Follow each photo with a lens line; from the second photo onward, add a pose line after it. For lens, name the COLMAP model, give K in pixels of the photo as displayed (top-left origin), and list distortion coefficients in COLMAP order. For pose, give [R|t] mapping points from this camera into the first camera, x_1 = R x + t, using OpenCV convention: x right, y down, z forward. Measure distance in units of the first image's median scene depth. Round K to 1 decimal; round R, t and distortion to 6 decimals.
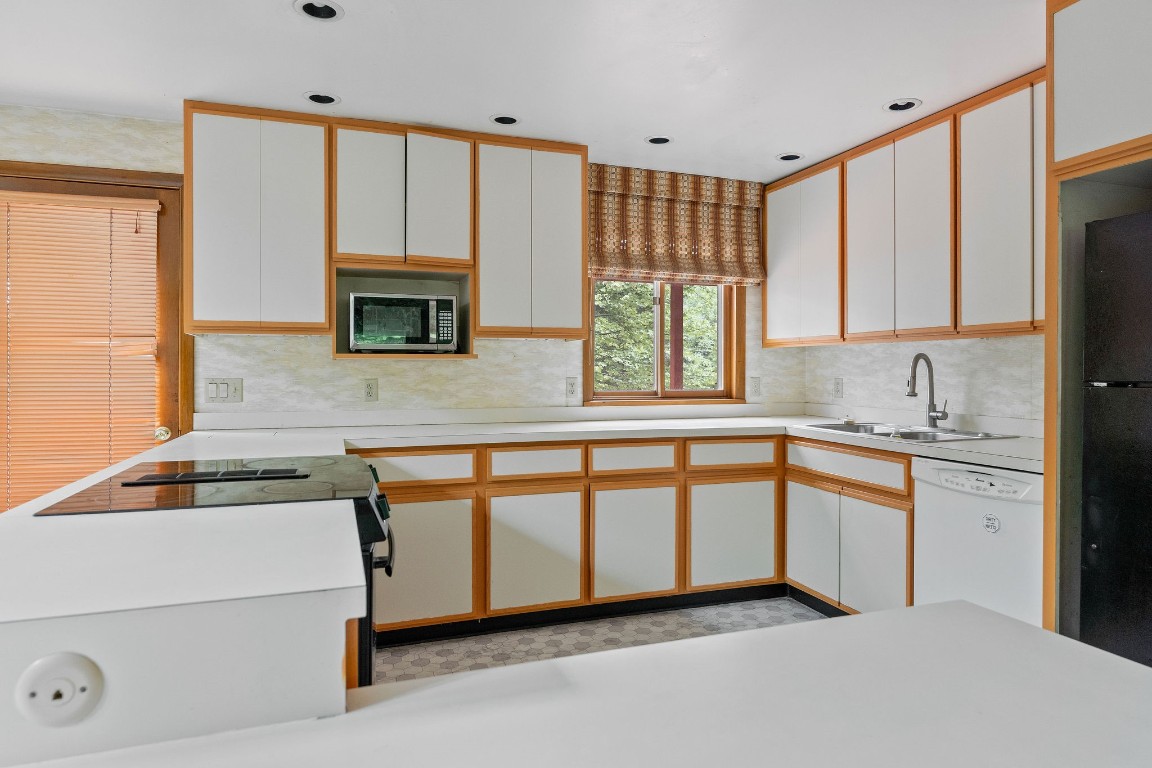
lens RADIAL K [[675.4, 0, 574.0], [0, 675.4, 370.6], [0, 0, 1]] dist [-0.000668, -0.000110]
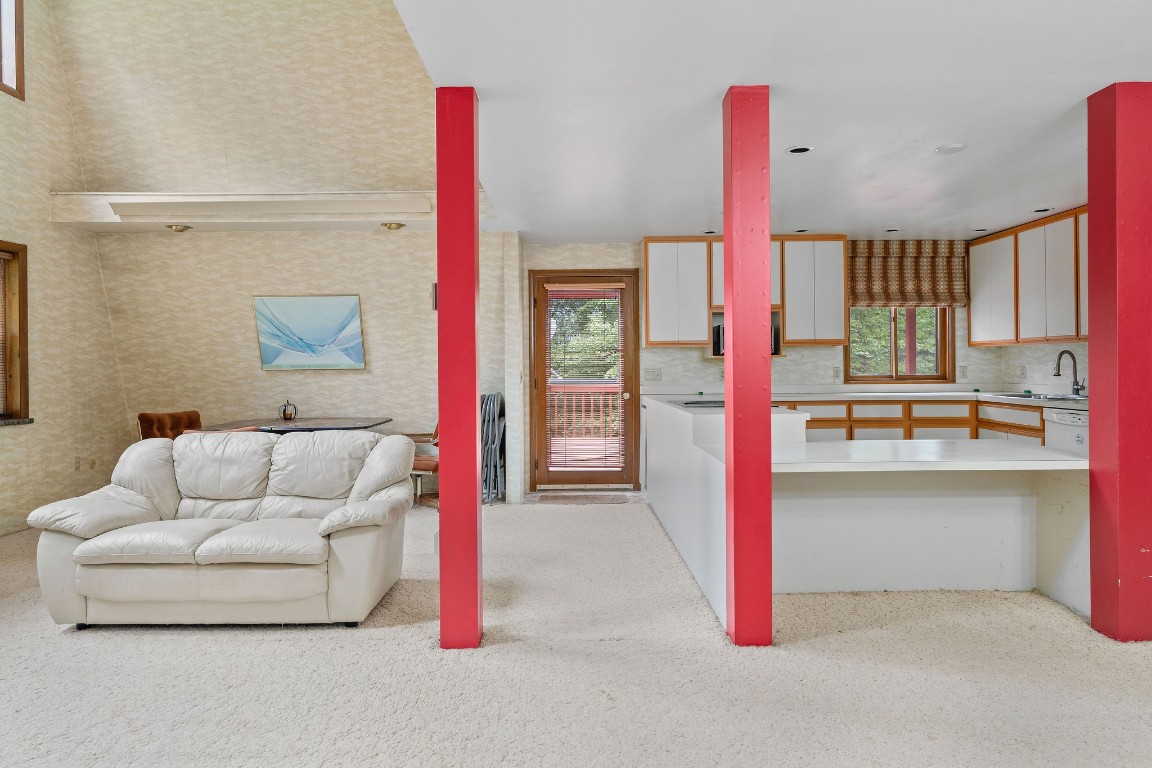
lens RADIAL K [[674.6, 0, 572.6], [0, 674.6, 368.1], [0, 0, 1]] dist [-0.000461, 0.000150]
pose [[0.944853, -0.008853, -0.327376, -0.083040], [0.010075, 0.999947, 0.002035, 0.002365], [0.327340, -0.005221, 0.944892, -0.895326]]
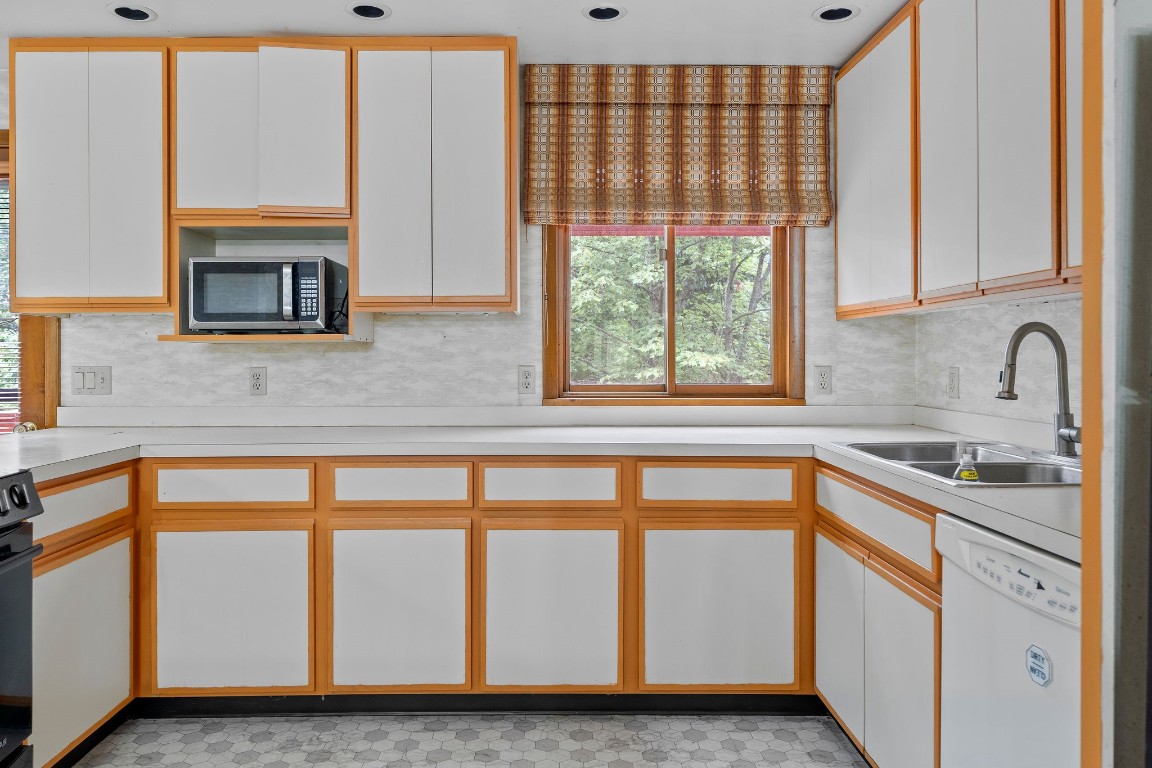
lens RADIAL K [[780.5, 0, 554.2], [0, 780.5, 358.1], [0, 0, 1]] dist [0.005117, -0.000540]
pose [[0.945630, -0.002481, -0.325234, 0.323689], [0.002605, 0.999997, -0.000052, 0.002654], [0.325233, -0.000798, 0.945634, 0.242732]]
